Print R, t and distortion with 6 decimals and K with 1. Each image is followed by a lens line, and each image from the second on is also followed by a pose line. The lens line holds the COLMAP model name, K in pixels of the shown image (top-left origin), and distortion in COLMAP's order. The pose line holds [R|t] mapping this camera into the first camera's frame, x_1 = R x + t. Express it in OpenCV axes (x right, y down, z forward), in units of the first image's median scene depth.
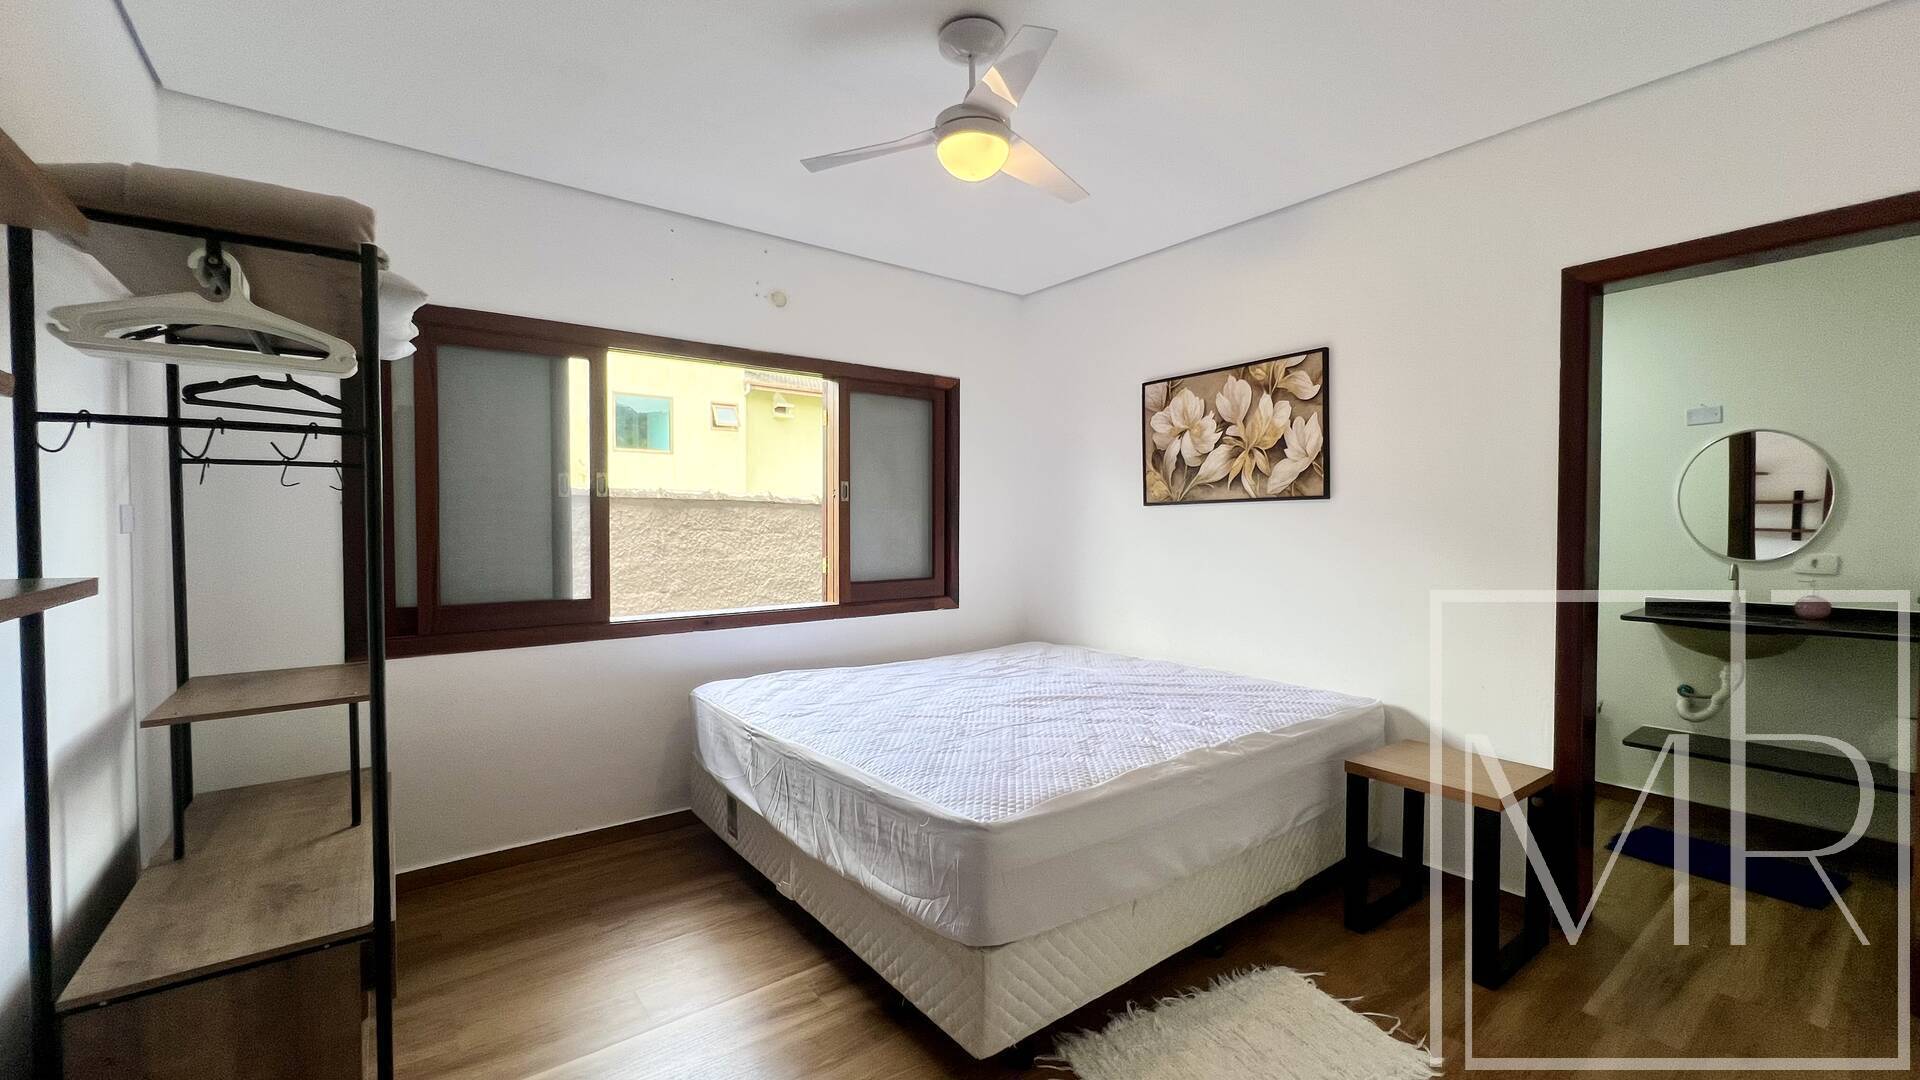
lens RADIAL K [[775.2, 0, 942.6], [0, 775.2, 536.5], [0, 0, 1]] dist [-0.003037, 0.001777]
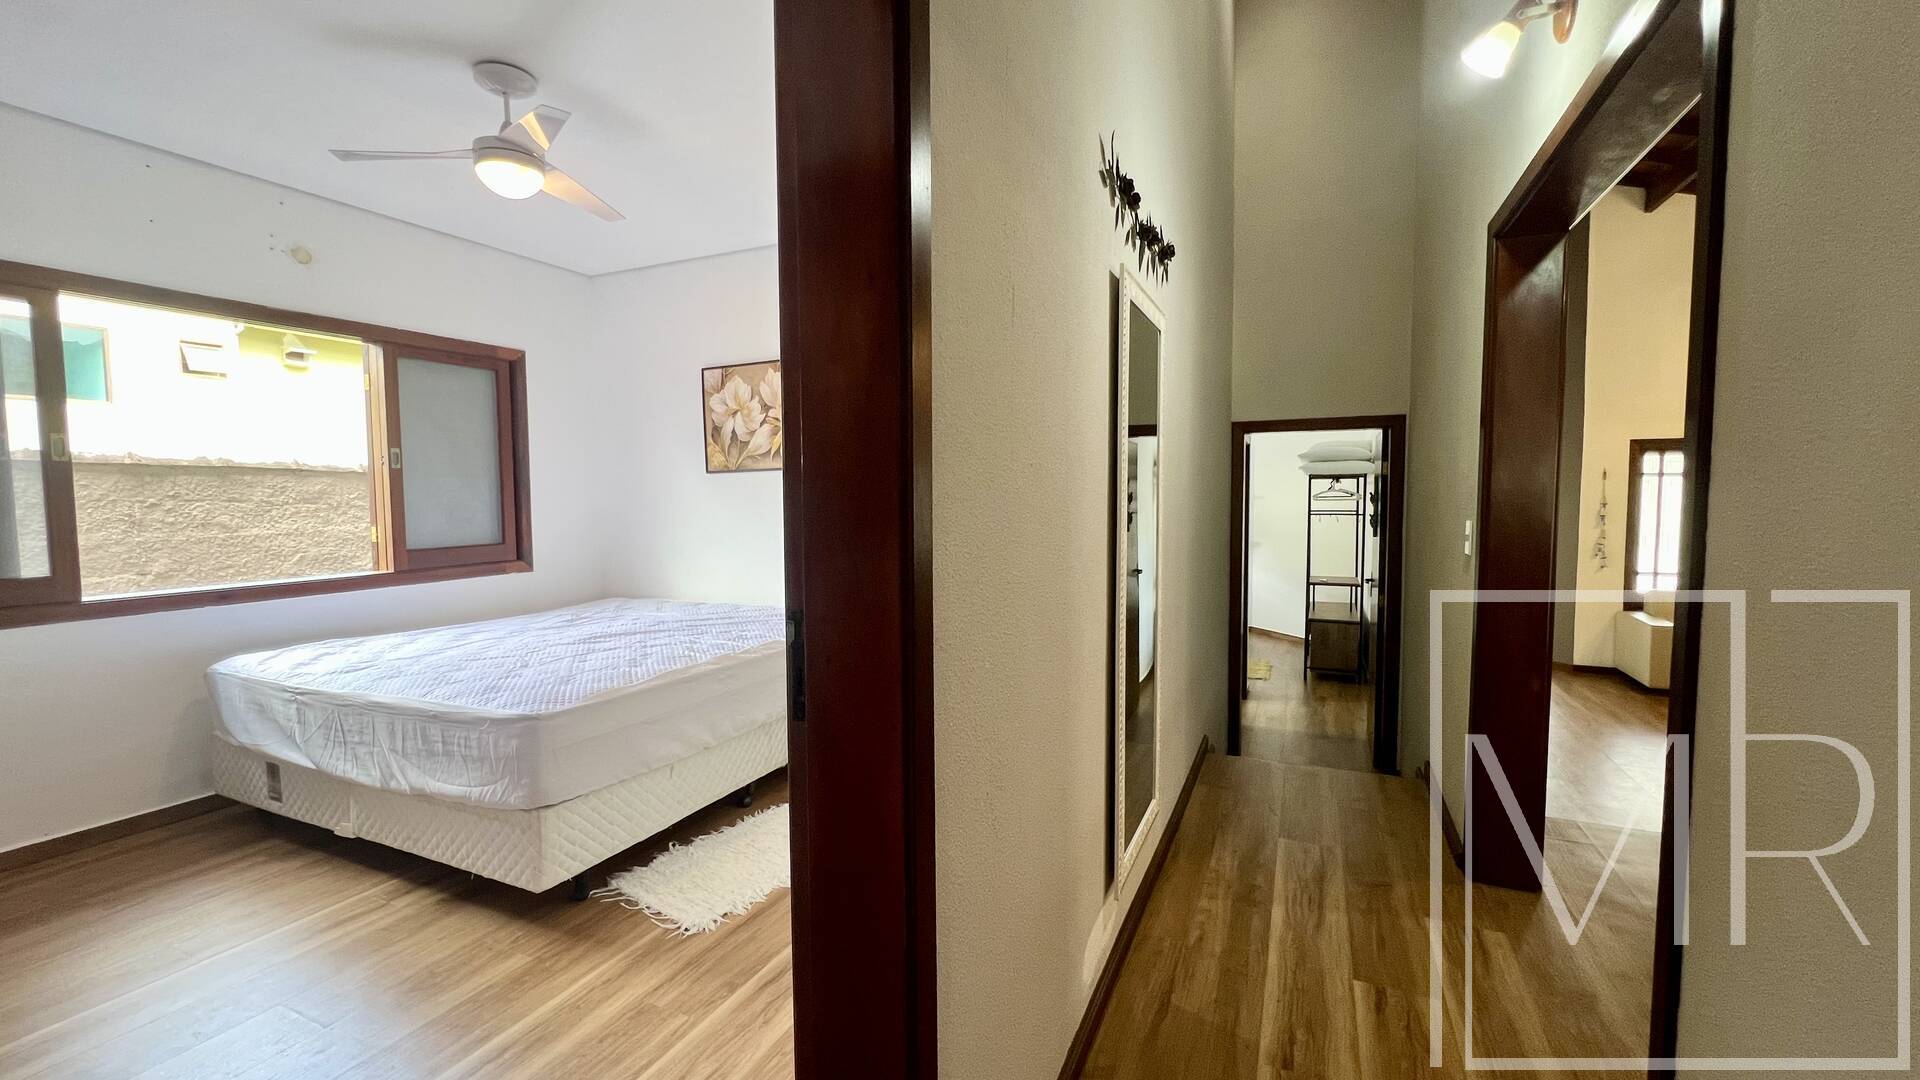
lens RADIAL K [[775.2, 0, 950.7], [0, 775.2, 537.8], [0, 0, 1]] dist [-0.003037, 0.001777]
pose [[0.881330, -0.036078, 0.471122, 0.037892], [0.017718, 0.998903, 0.043349, 0.016528], [-0.472169, -0.029858, 0.881002, -0.271568]]
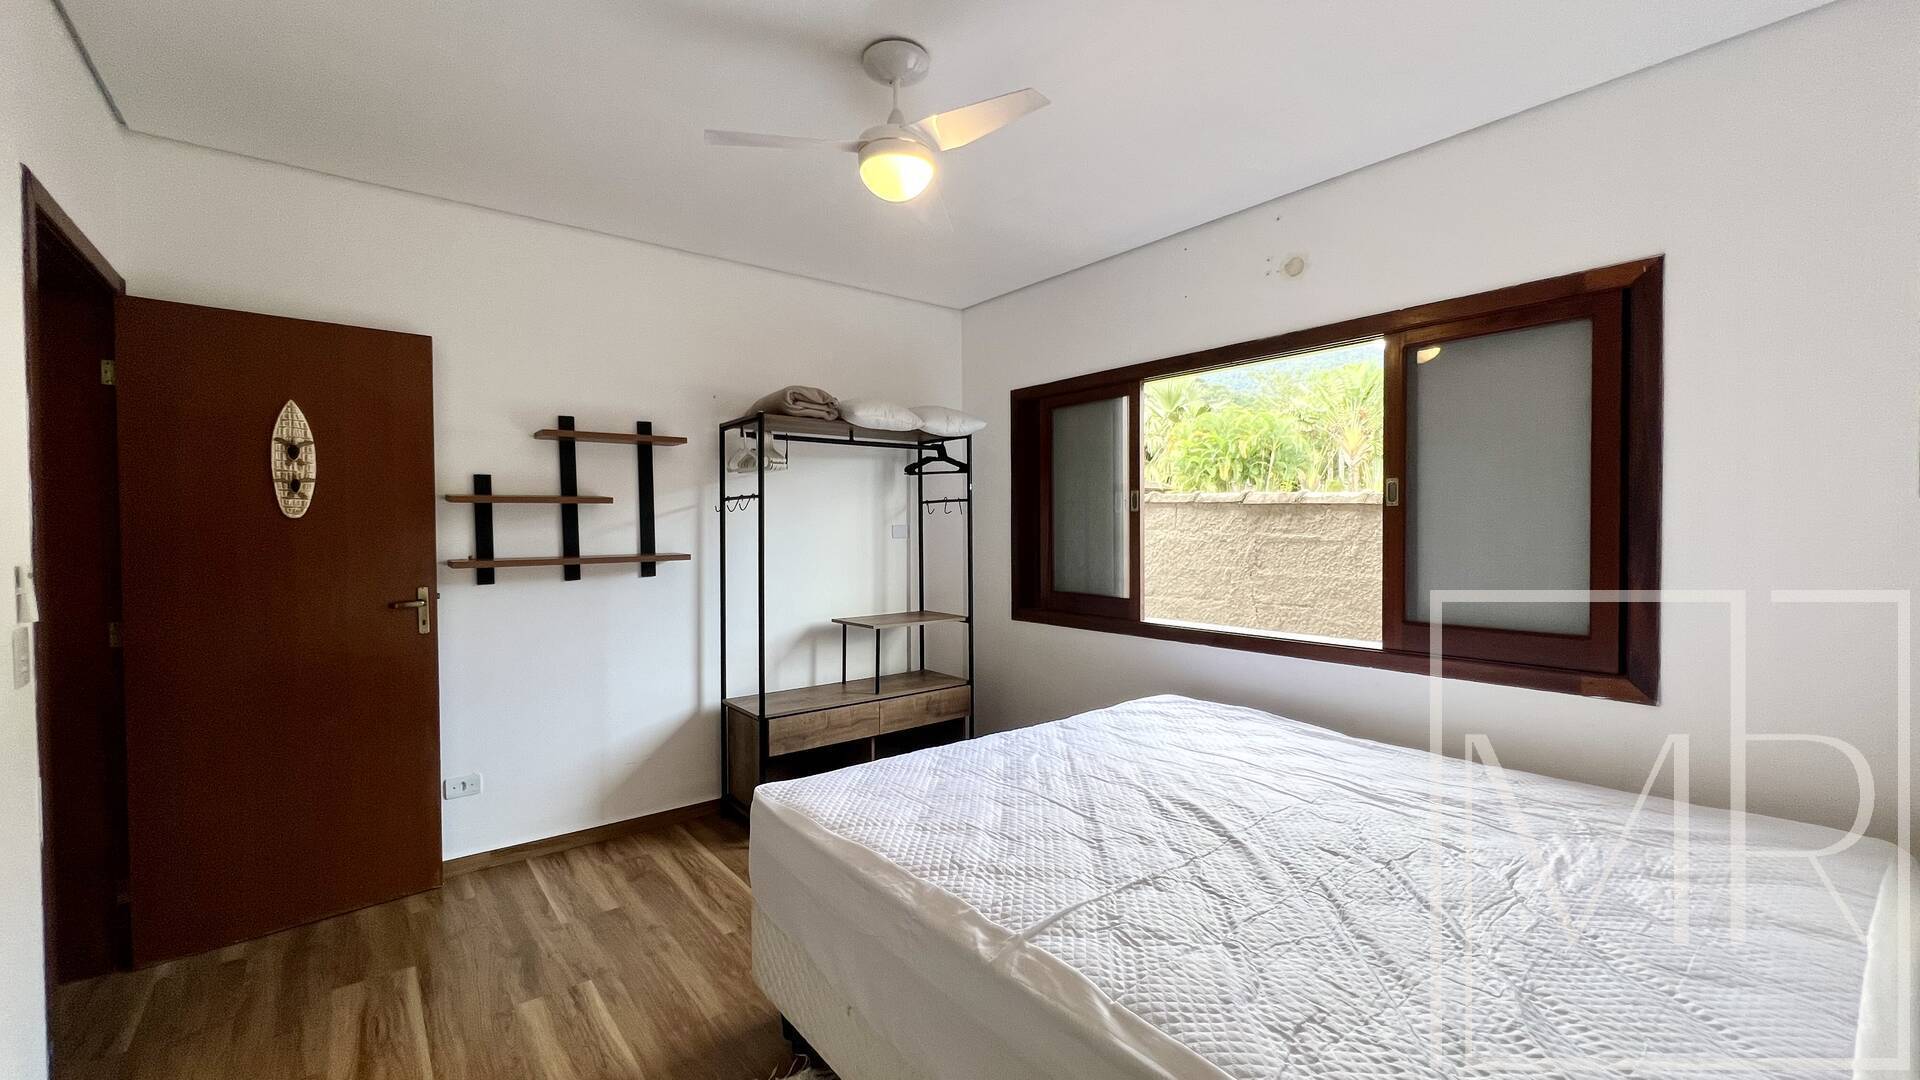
lens RADIAL K [[775.2, 0, 958.7], [0, 775.2, 536.3], [0, 0, 1]] dist [-0.003037, 0.001777]
pose [[0.021389, 0.013729, -0.999677, 0.734659], [-0.013608, 0.999817, 0.013440, -0.027411], [0.999679, 0.013316, 0.021572, 0.746085]]
